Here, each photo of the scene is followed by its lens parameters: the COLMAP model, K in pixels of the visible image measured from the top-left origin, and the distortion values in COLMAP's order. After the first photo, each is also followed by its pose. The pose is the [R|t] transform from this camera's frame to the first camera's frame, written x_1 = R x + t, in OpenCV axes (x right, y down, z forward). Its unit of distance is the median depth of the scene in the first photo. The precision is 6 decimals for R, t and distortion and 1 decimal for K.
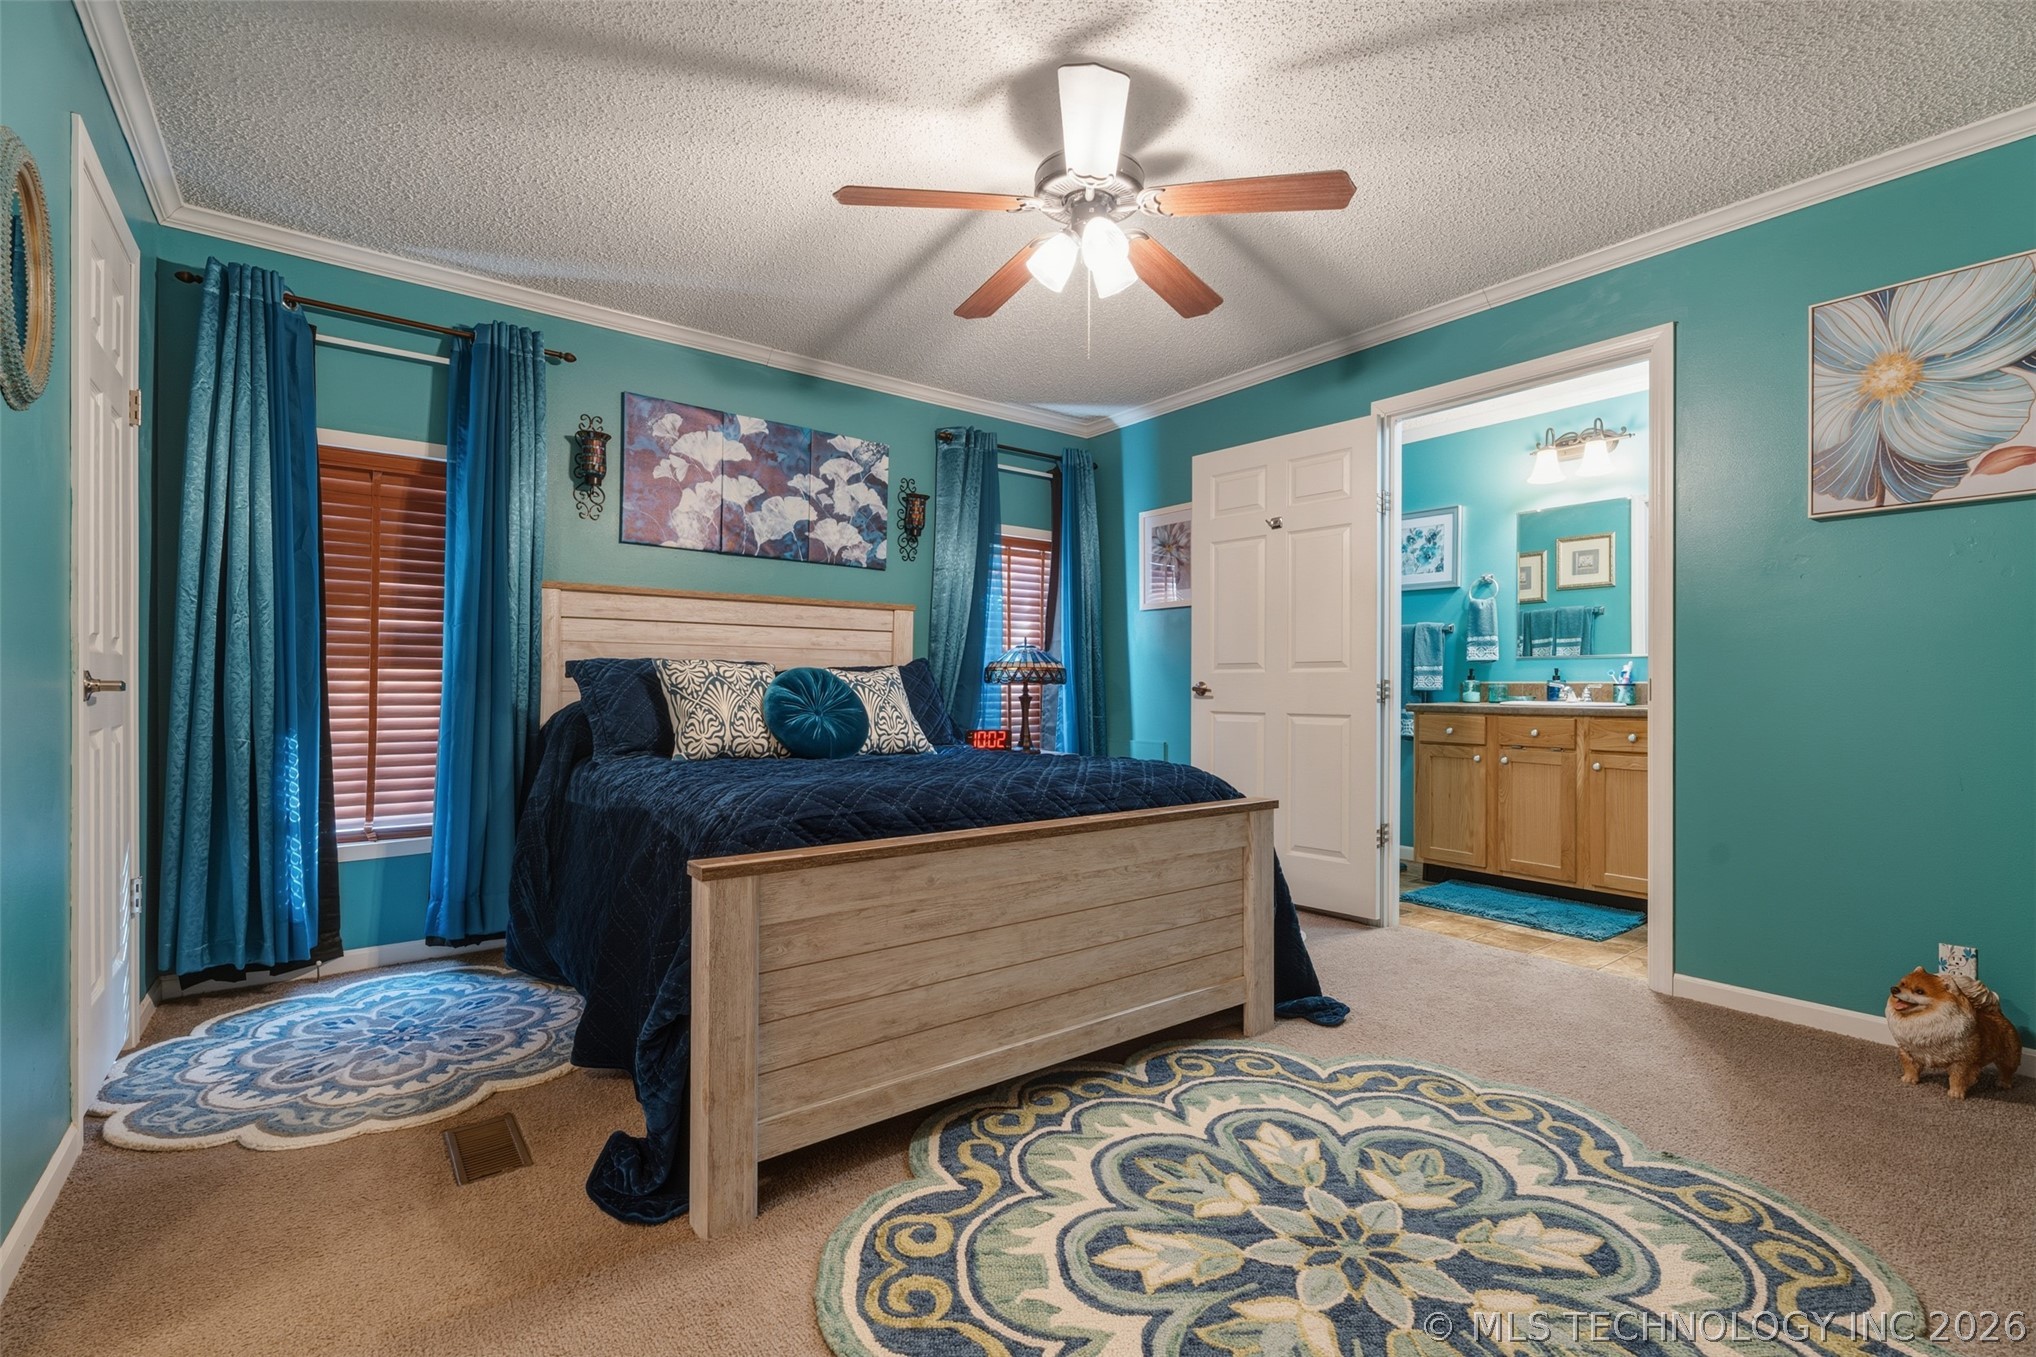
lens RADIAL K [[907.0, 0, 1018.0], [0, 907.0, 683.7], [0, 0, 1]] dist [0.000676, -0.000803]
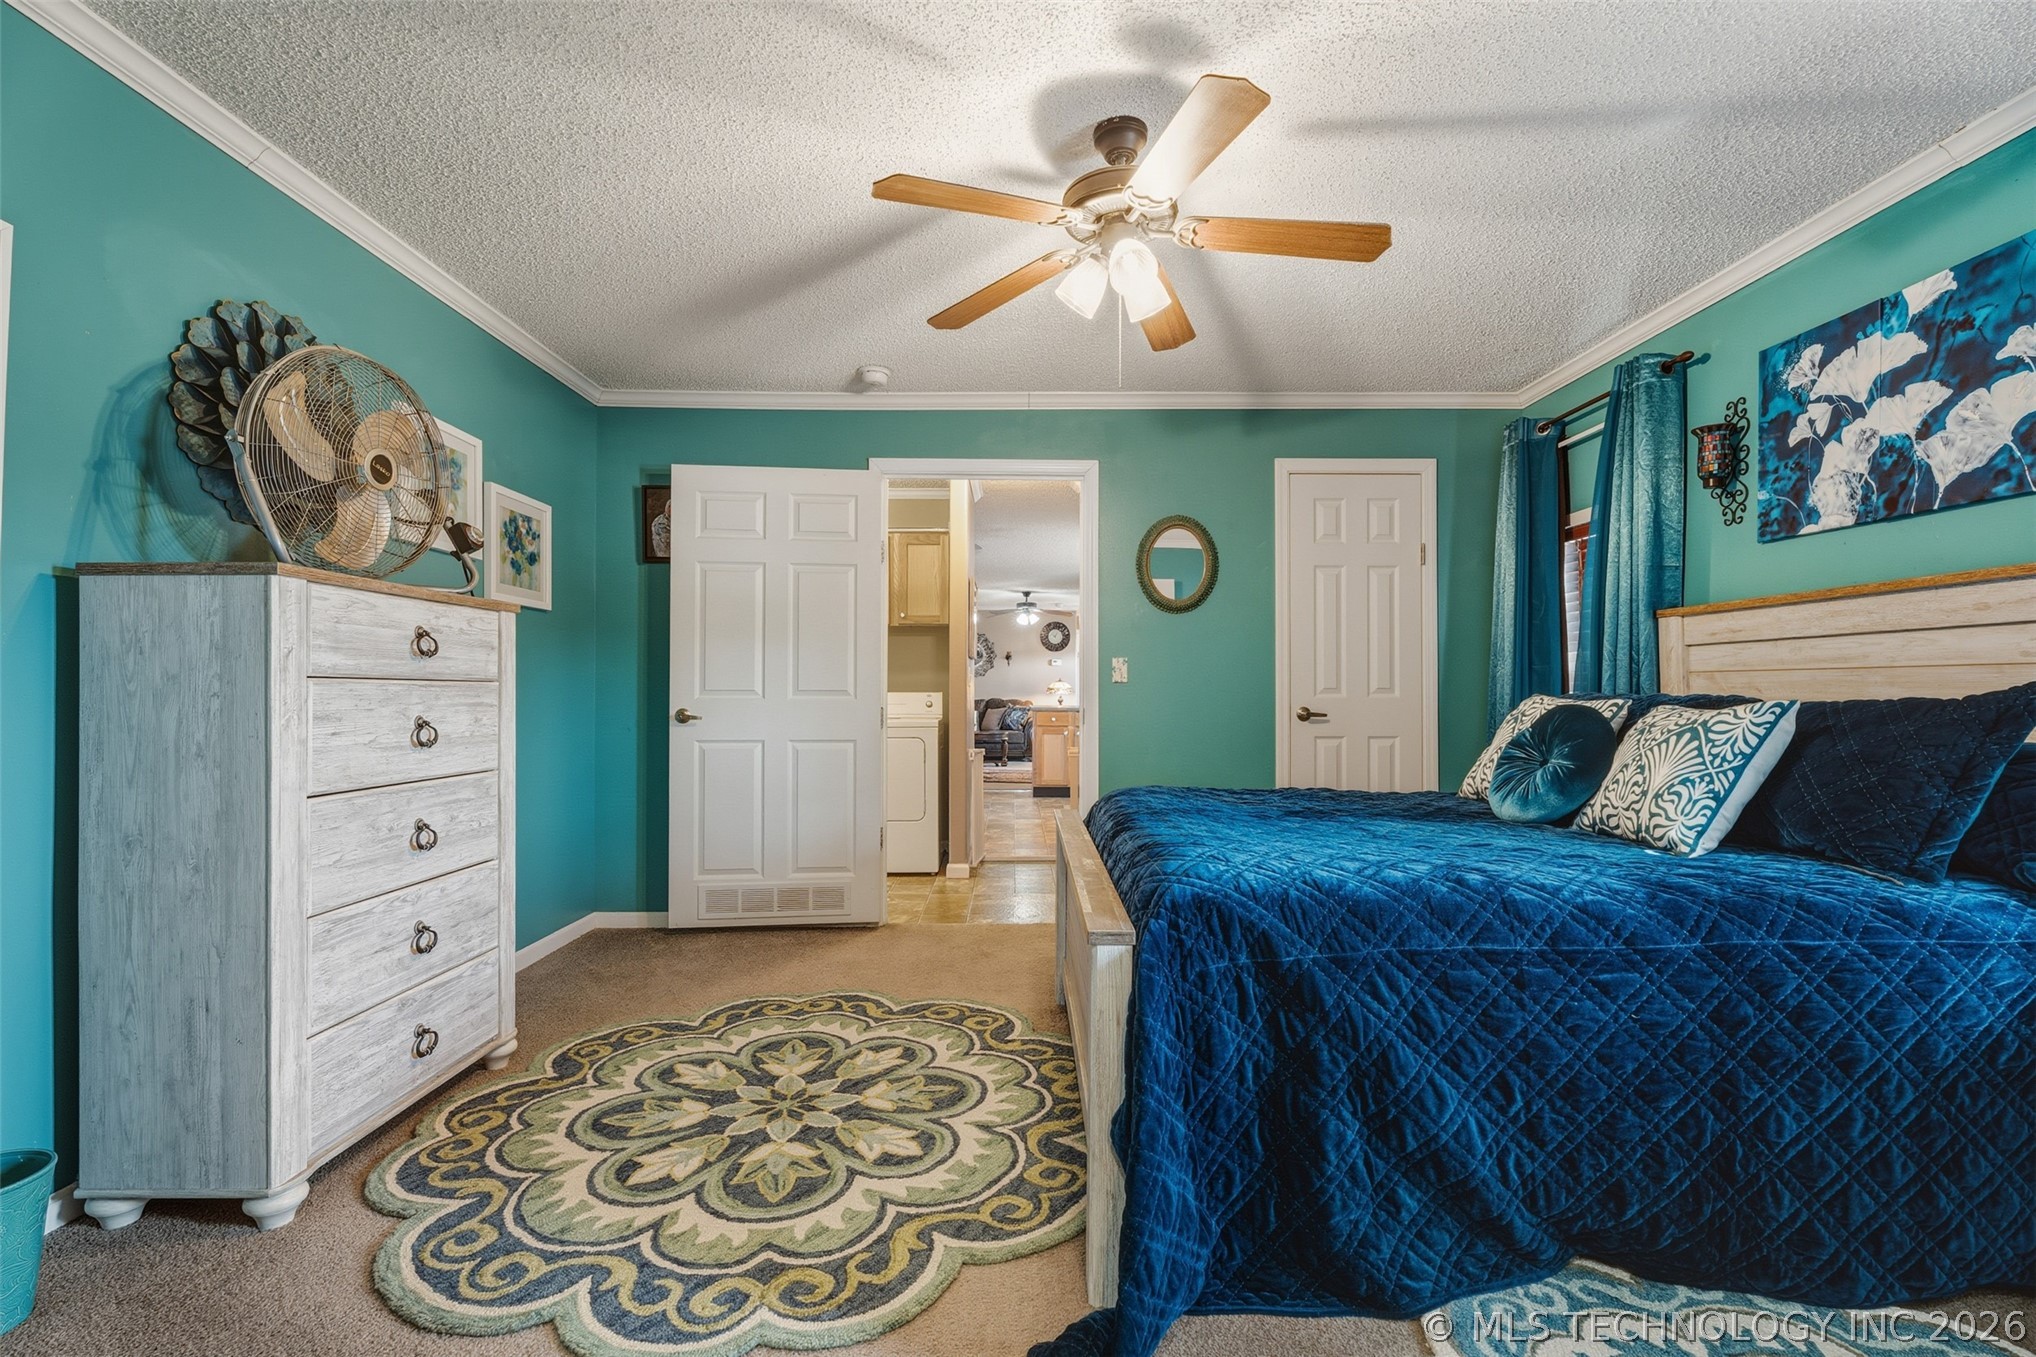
lens RADIAL K [[907.0, 0, 1021.0], [0, 907.0, 684.2], [0, 0, 1]] dist [0.000676, -0.000803]
pose [[-0.608132, -0.011720, -0.793749, 1.097450], [-0.002531, 0.999915, -0.012825, -0.040293], [0.793832, -0.005790, -0.608110, 1.834084]]
